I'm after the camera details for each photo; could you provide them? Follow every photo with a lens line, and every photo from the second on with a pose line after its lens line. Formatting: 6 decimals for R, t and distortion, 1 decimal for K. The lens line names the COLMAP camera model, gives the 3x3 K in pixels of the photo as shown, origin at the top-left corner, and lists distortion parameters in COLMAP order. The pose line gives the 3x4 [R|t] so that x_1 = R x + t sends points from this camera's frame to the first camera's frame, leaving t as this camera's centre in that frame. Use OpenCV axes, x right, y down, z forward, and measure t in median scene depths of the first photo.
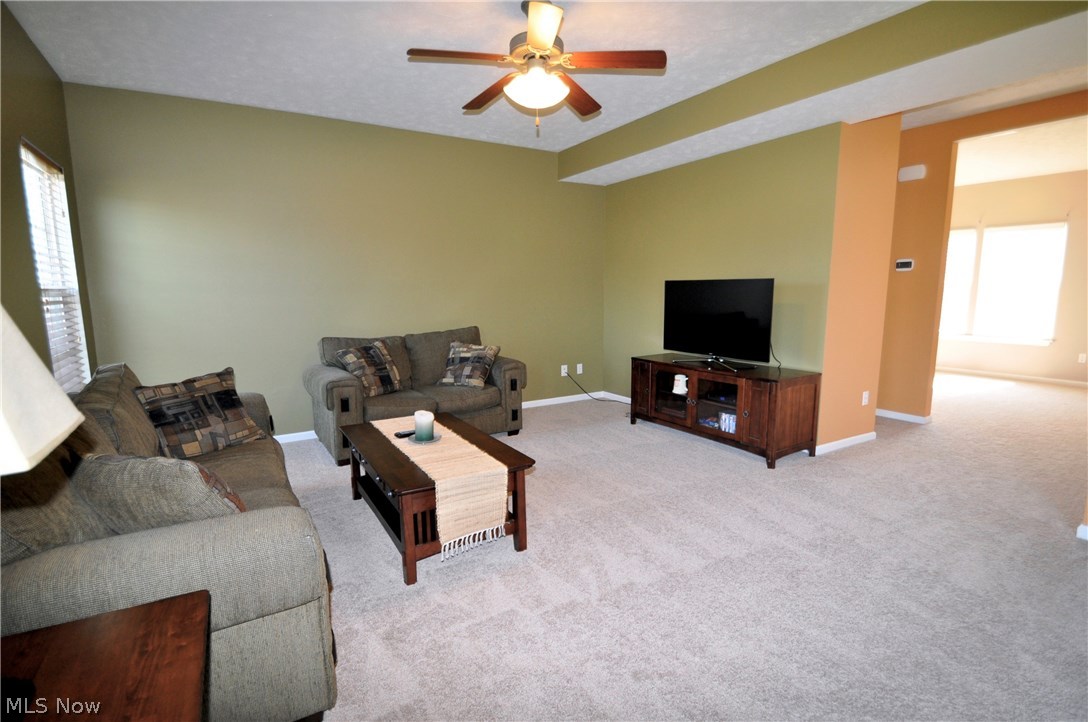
lens RADIAL K [[517.1, 0, 544.6], [0, 517.1, 368.0], [0, 0, 1]] dist [-0.001710, -0.008581]
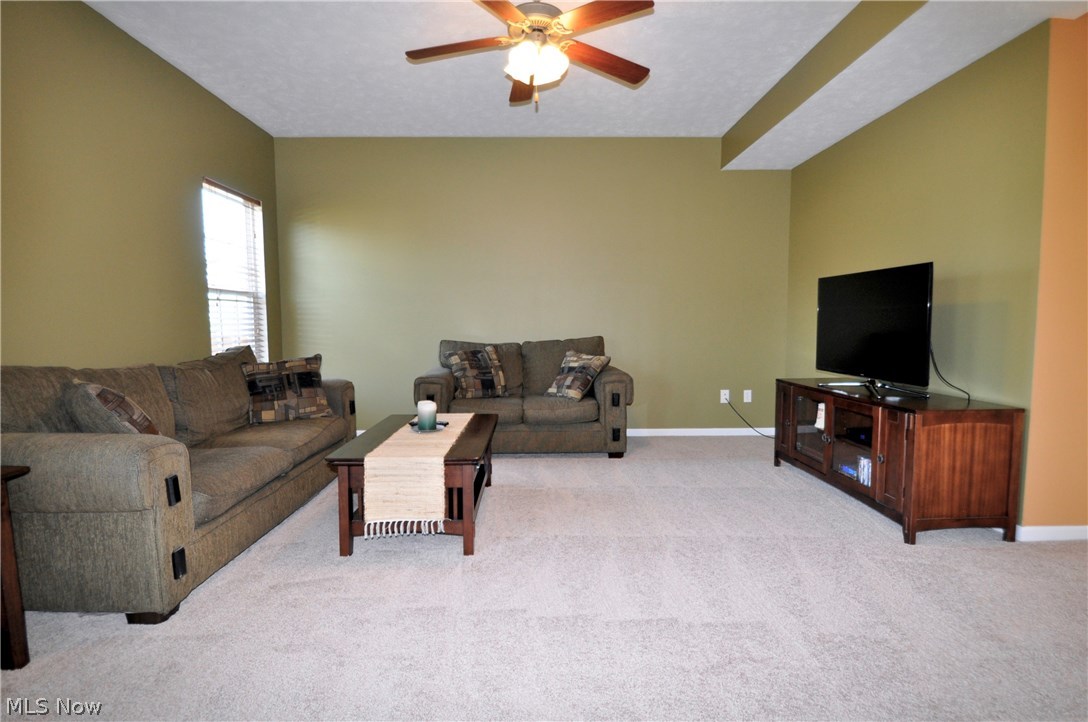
lens RADIAL K [[570.5, 0, 544.0], [0, 570.5, 369.6], [0, 0, 1]] dist [-0.003123, -0.017181]
pose [[0.862567, 0.046757, -0.503777, 0.349991], [-0.079882, 0.995817, -0.044349, 0.036873], [0.499596, 0.078497, 0.862695, 0.104021]]
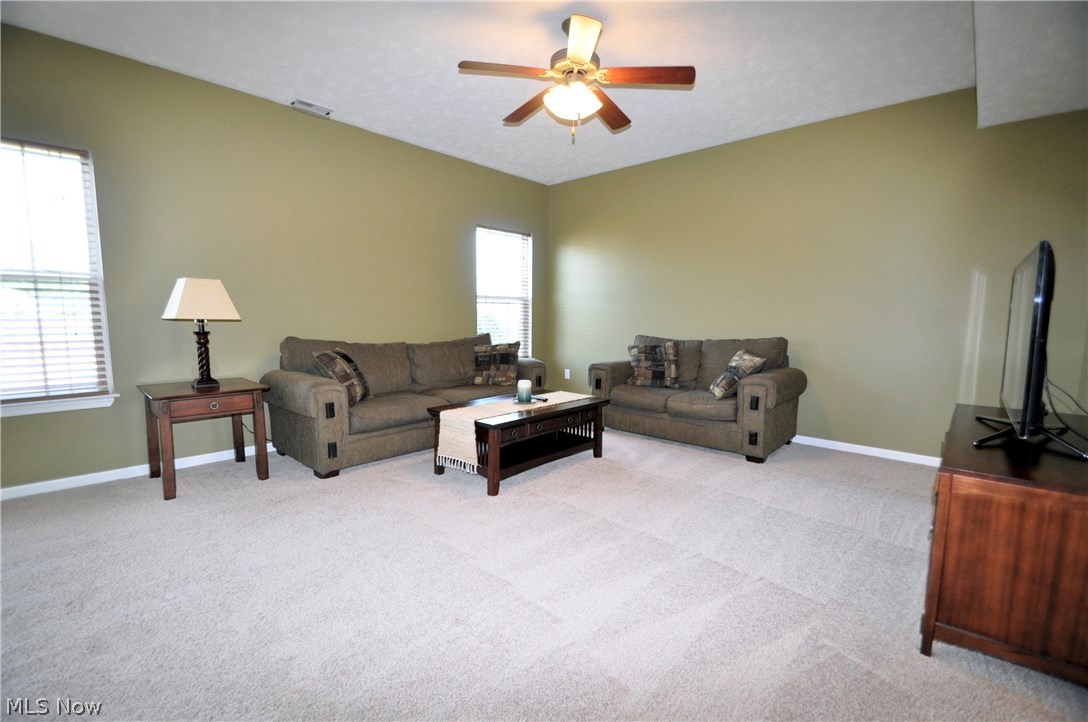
lens RADIAL K [[478.5, 0, 546.0], [0, 478.5, 370.0], [0, 0, 1]] dist [0.000240, -0.005885]
pose [[0.280204, 0.120838, -0.952304, 0.647241], [-0.156878, 0.984472, 0.078760, -0.032769], [0.947035, 0.127327, 0.294810, 0.464365]]
